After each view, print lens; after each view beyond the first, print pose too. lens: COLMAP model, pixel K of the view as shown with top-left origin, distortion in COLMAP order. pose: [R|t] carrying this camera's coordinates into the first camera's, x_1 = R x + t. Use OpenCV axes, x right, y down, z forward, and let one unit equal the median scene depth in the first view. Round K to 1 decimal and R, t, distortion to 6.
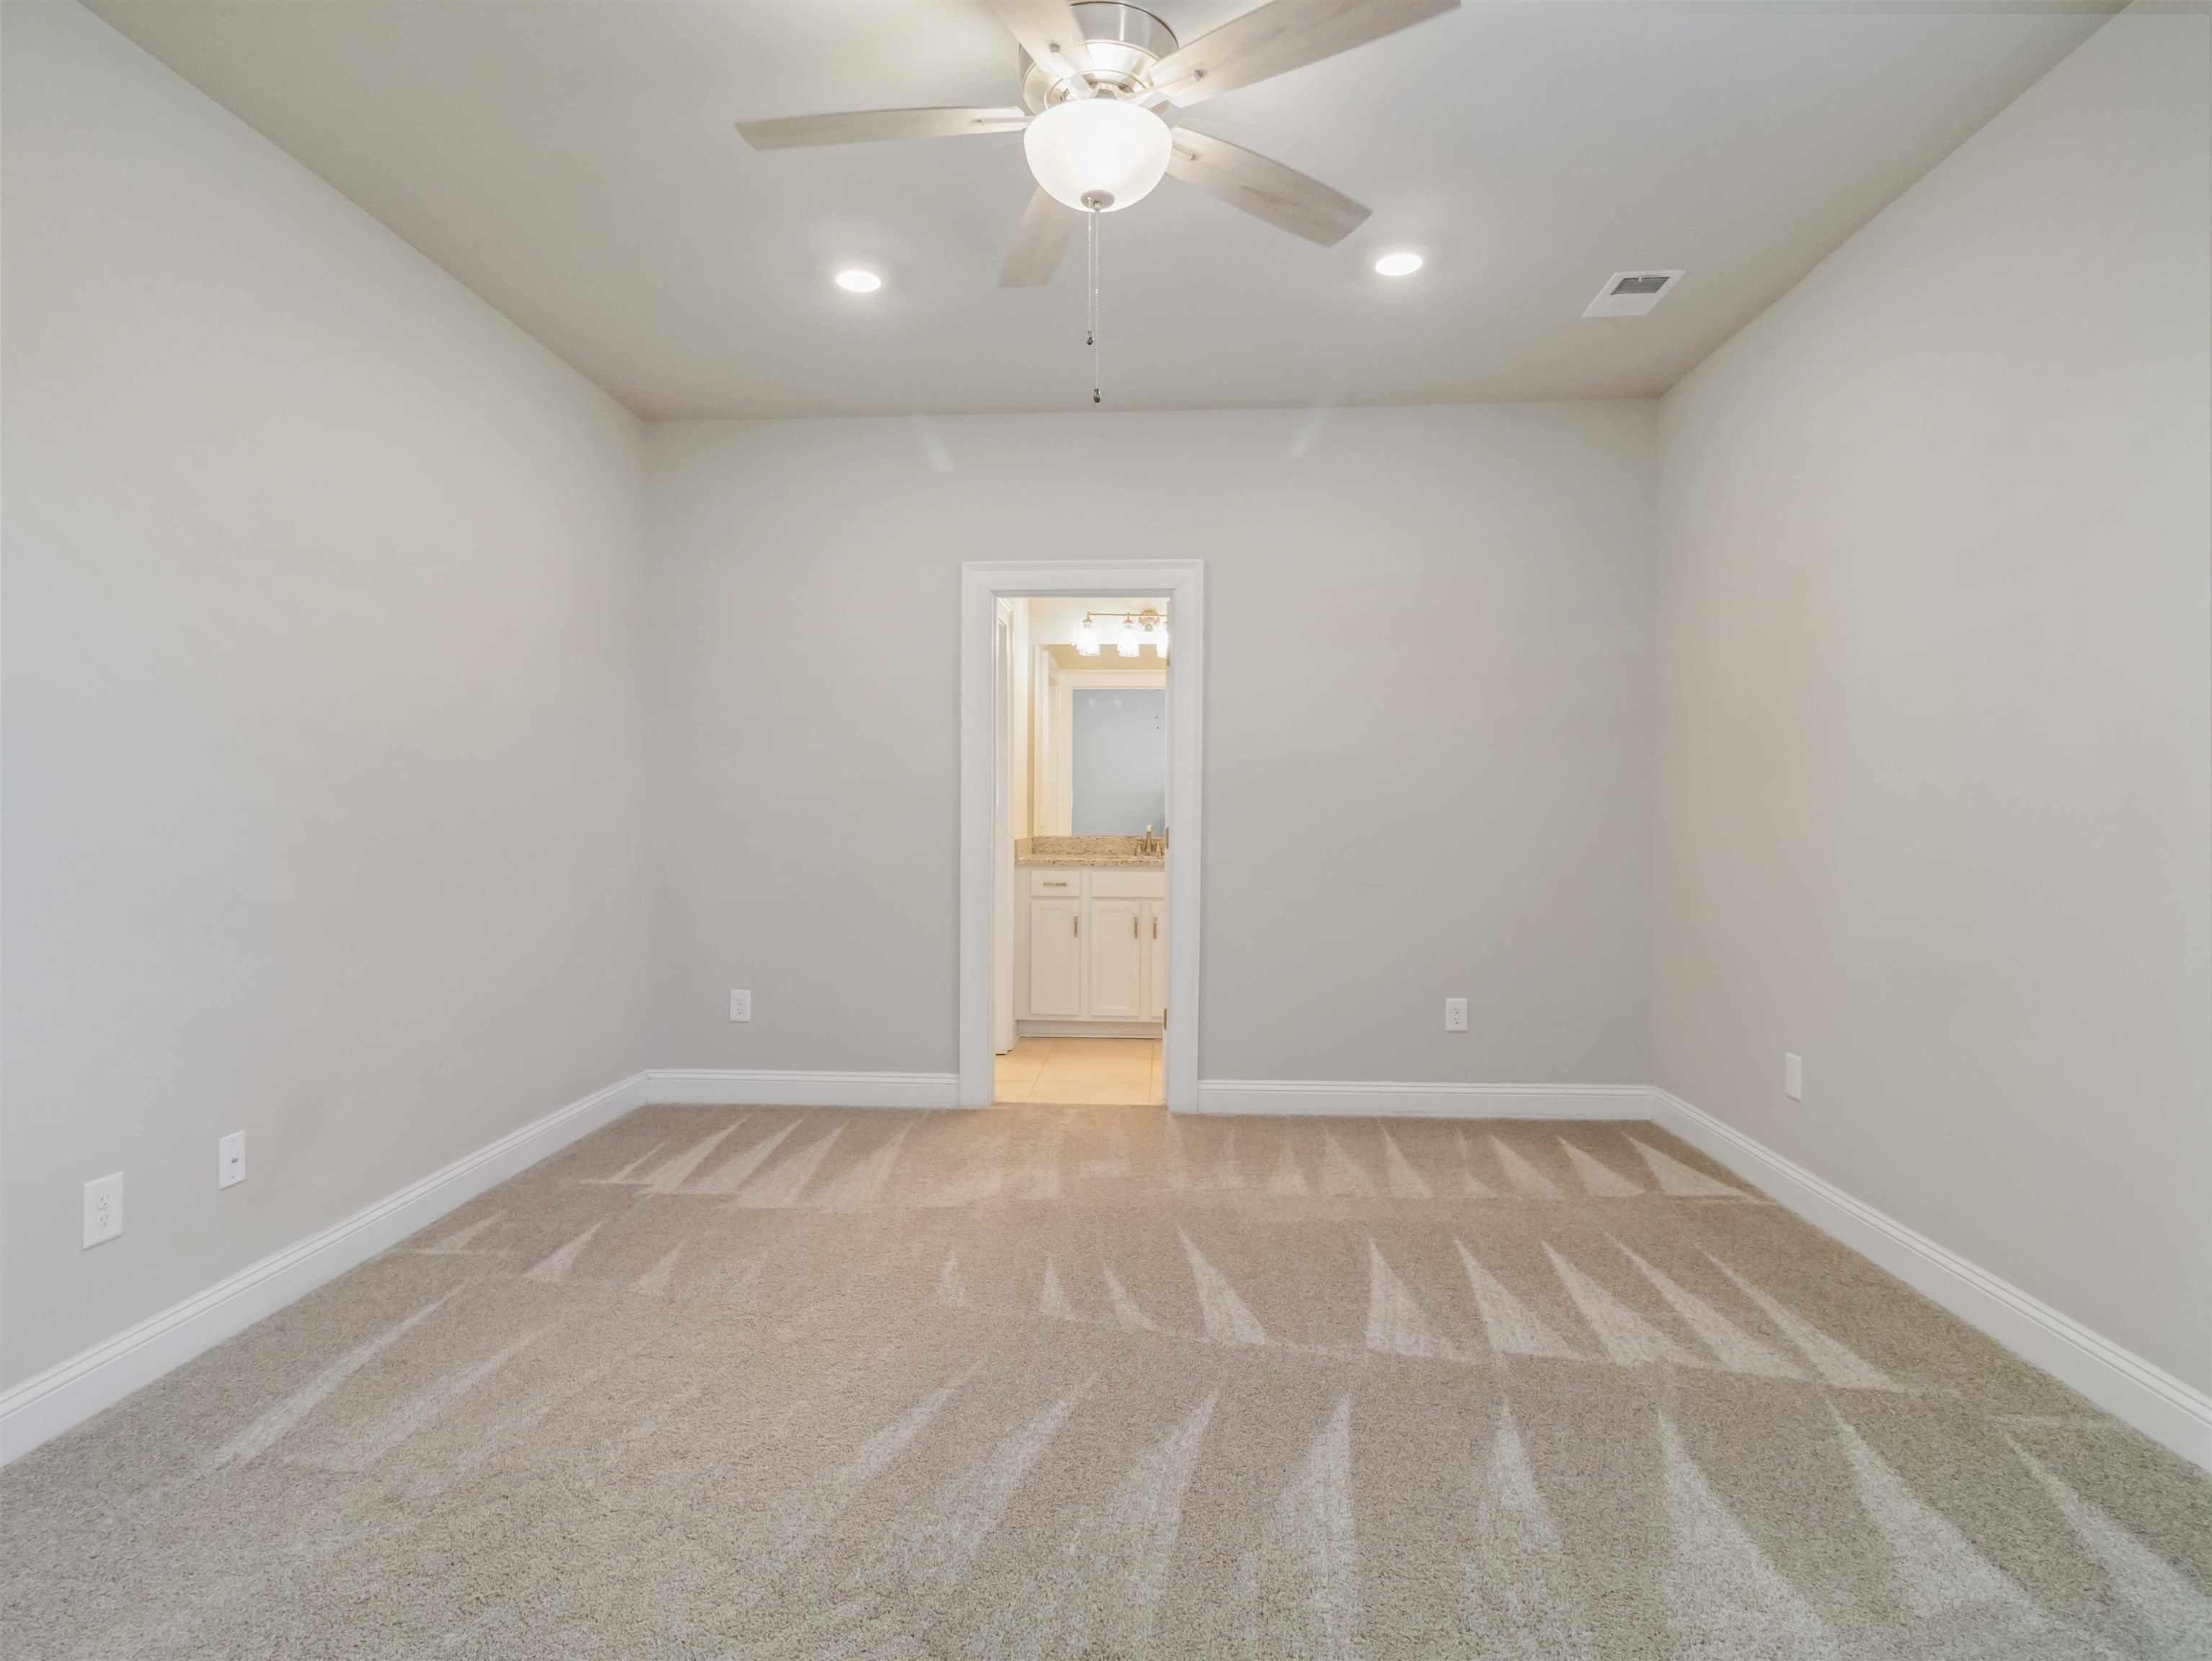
lens RADIAL K [[1155.5, 0, 1101.2], [0, 1155.5, 805.7], [0, 0, 1]] dist [0.002389, 0.001946]
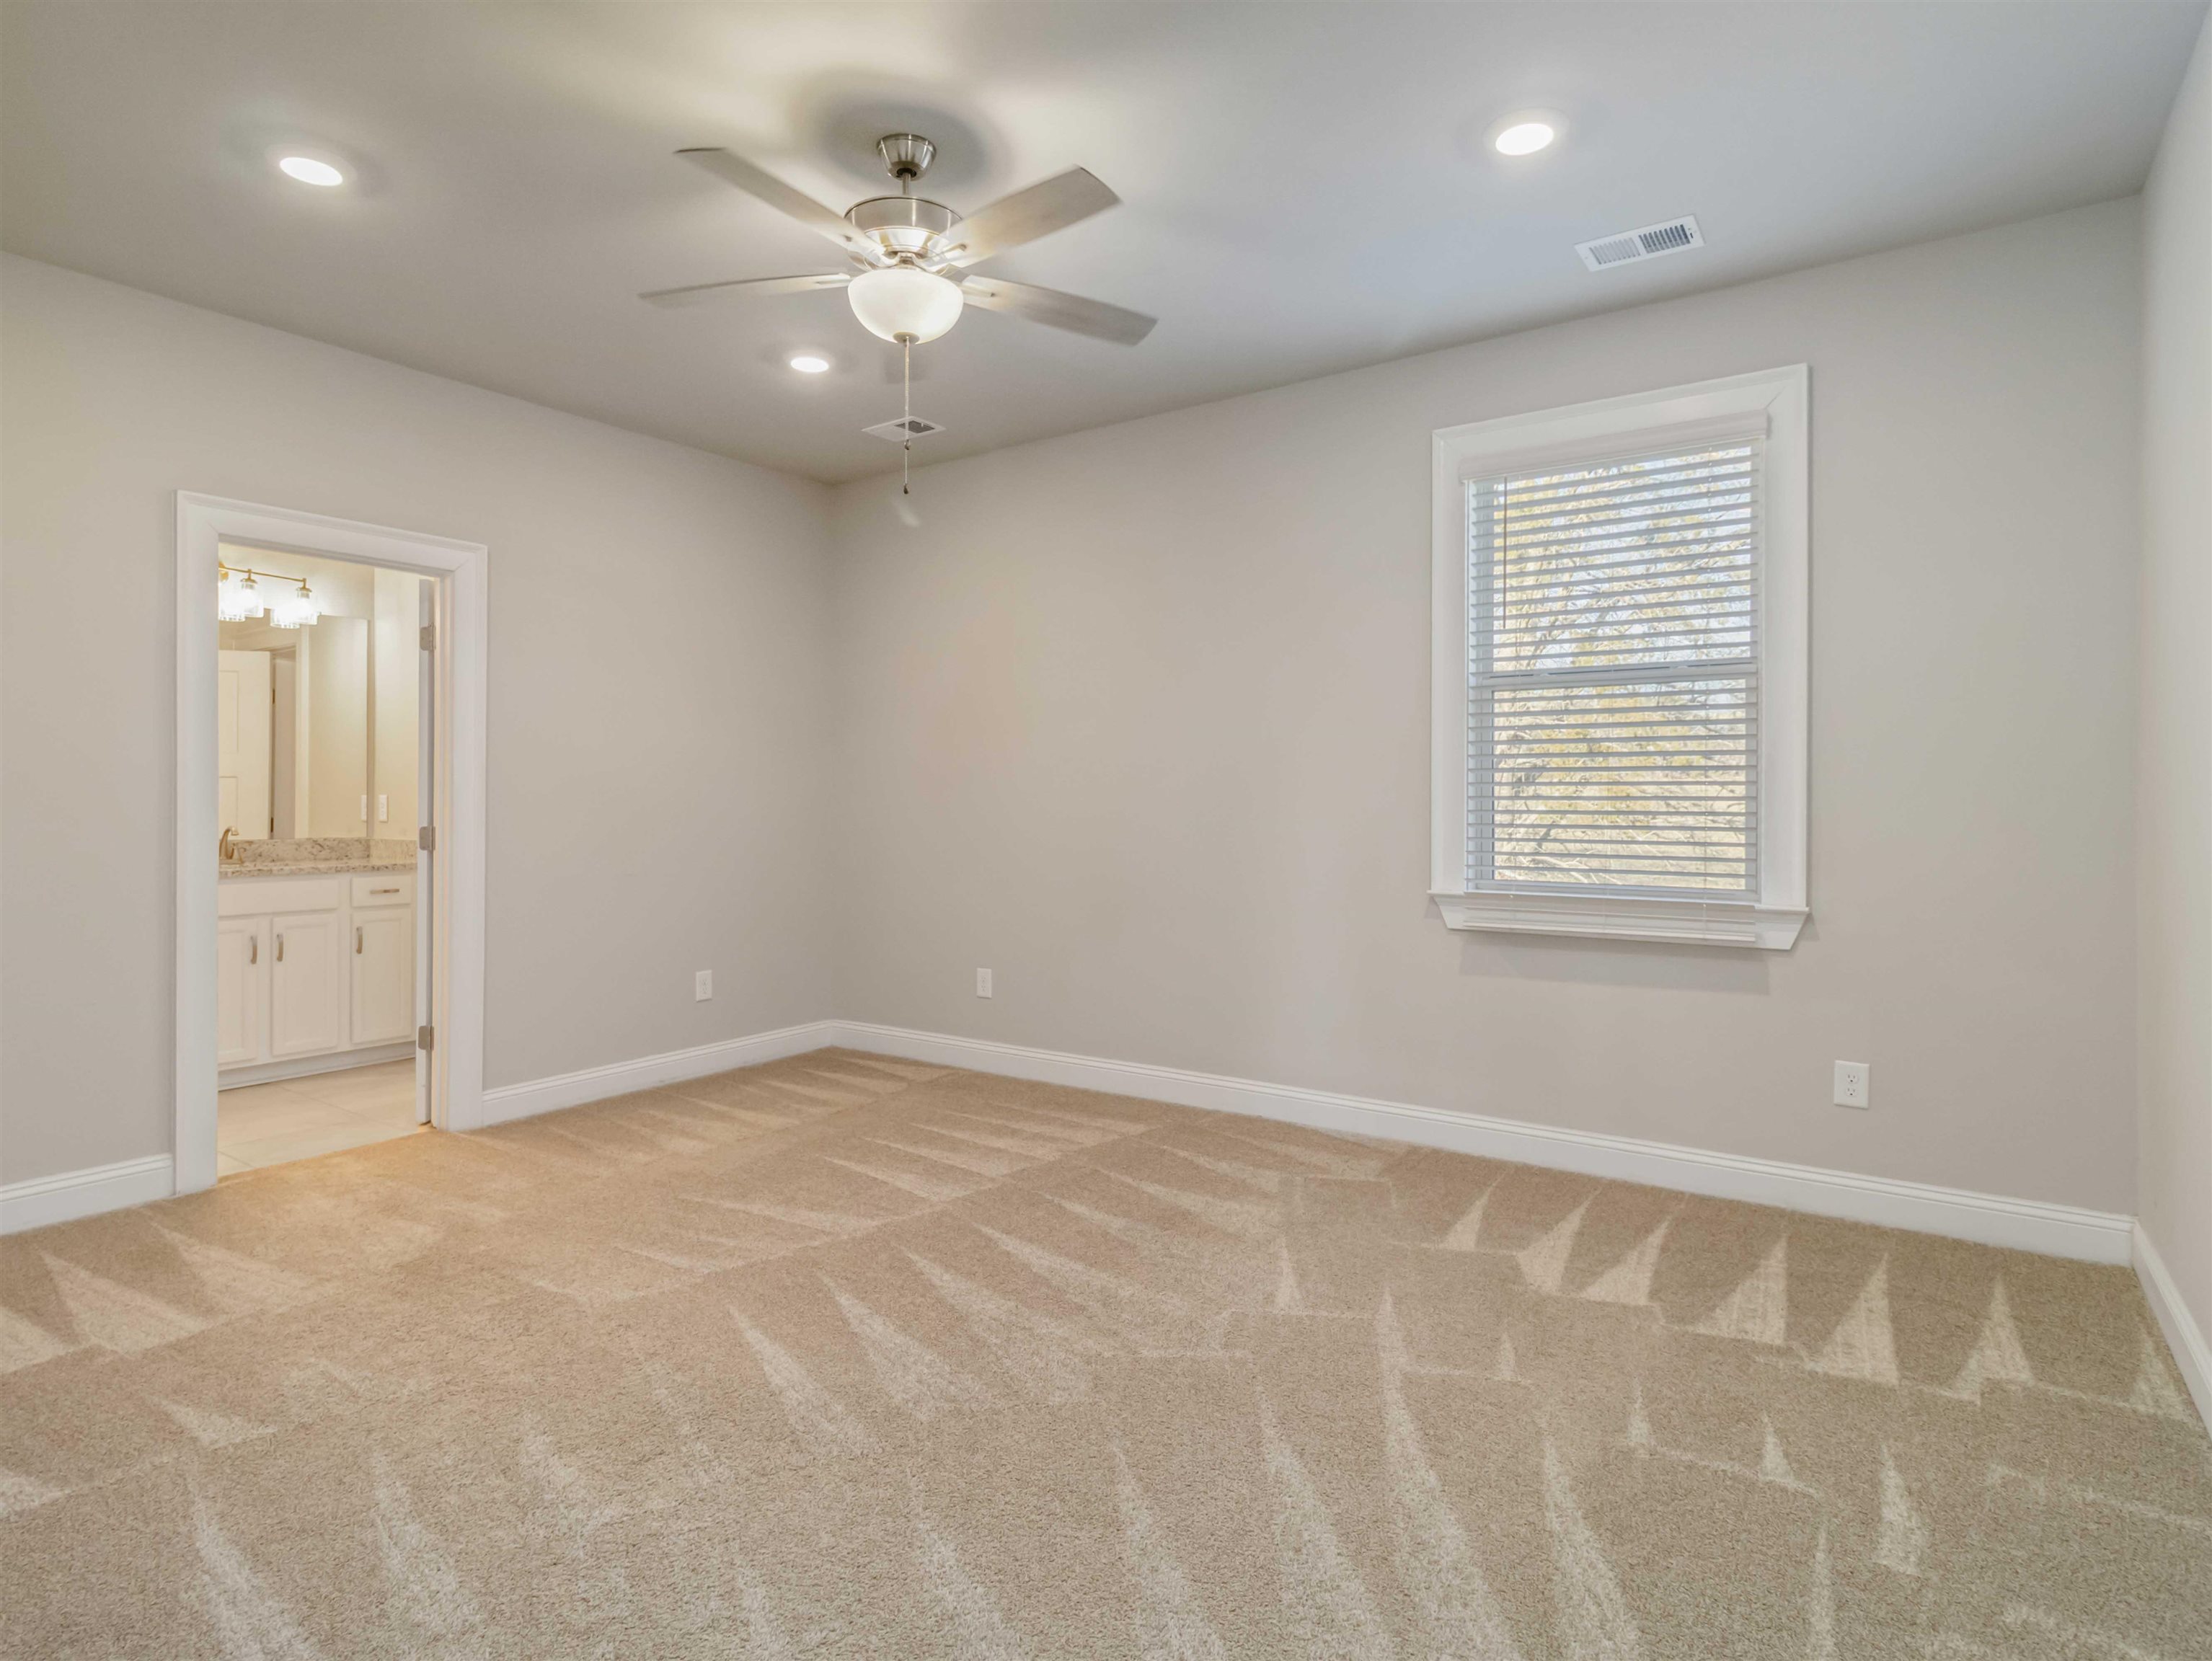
lens RADIAL K [[1155.5, 0, 1101.2], [0, 1155.5, 805.7], [0, 0, 1]] dist [0.002389, 0.001946]
pose [[0.525299, -0.005511, 0.850900, -0.624037], [0.000612, 0.999981, 0.006099, -0.005254], [-0.850918, -0.002683, 0.525292, 0.089183]]
